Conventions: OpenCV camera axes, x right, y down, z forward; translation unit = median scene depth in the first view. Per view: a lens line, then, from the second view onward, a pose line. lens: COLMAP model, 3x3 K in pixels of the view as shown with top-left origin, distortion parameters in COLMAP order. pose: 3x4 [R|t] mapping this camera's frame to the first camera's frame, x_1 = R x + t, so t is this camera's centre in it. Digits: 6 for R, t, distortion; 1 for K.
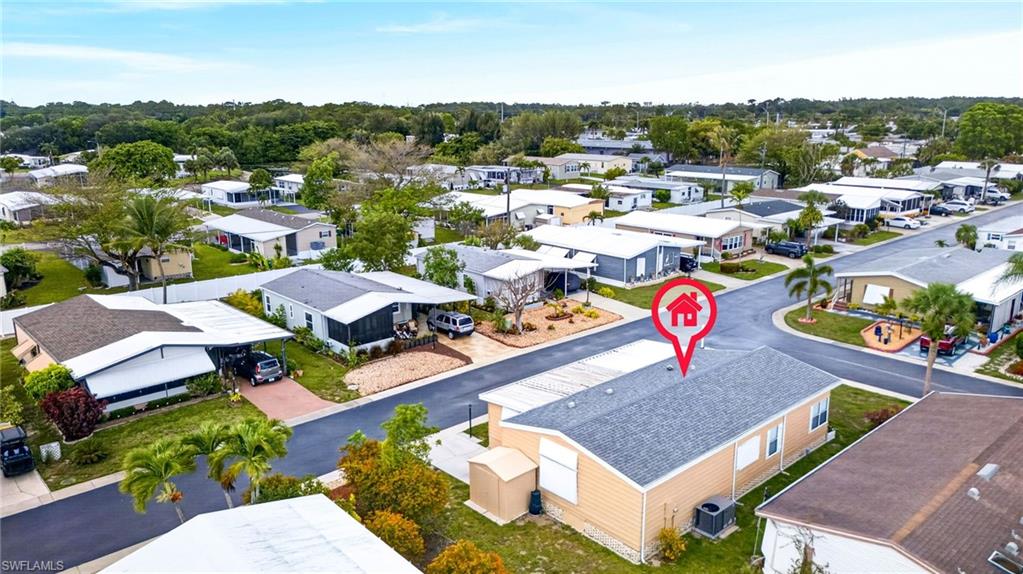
lens RADIAL K [[727.0, 0, 511.5], [0, 727.0, 287.0], [0, 0, 1]] dist [0.048289, -0.002373]
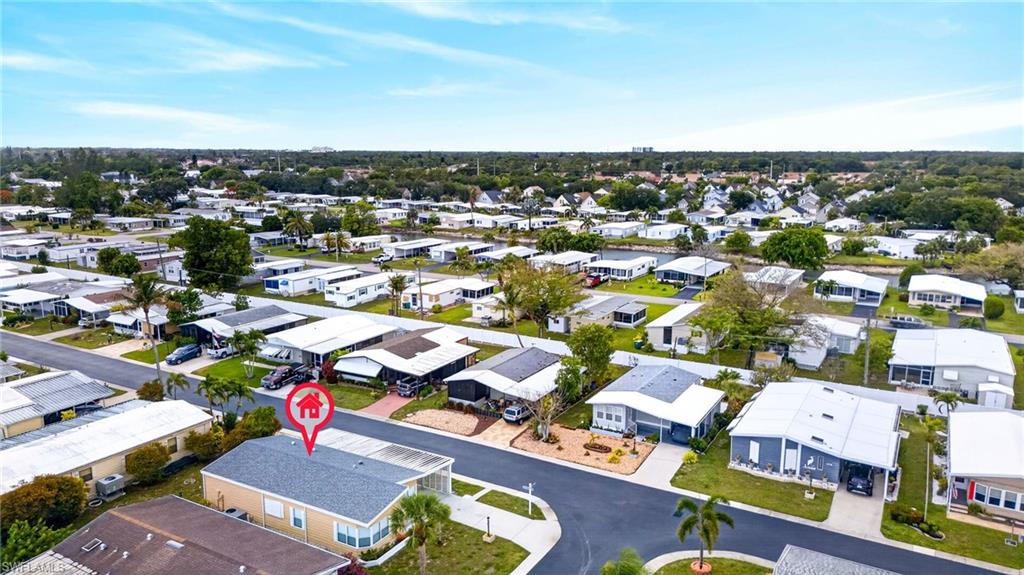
lens RADIAL K [[727.7, 0, 512.0], [0, 727.7, 287.5], [0, 0, 1]] dist [0.048289, -0.002373]
pose [[0.308395, 0.185289, -0.933038, 1.251502], [-0.234139, 0.965456, 0.114338, -0.358435], [0.921993, 0.183200, 0.341126, 0.564805]]
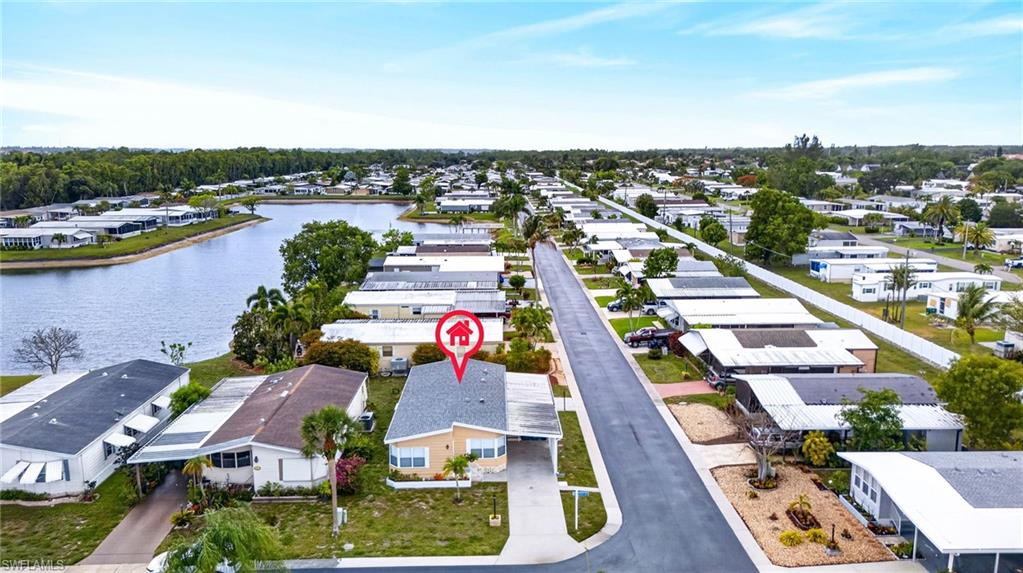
lens RADIAL K [[727.0, 0, 511.5], [0, 727.0, 286.5], [0, 0, 1]] dist [0.048289, -0.002373]
pose [[-0.652153, 0.151615, -0.742772, 0.931062], [-0.172336, 0.924493, 0.340019, -0.453330], [0.738239, 0.349750, -0.576782, 1.391368]]
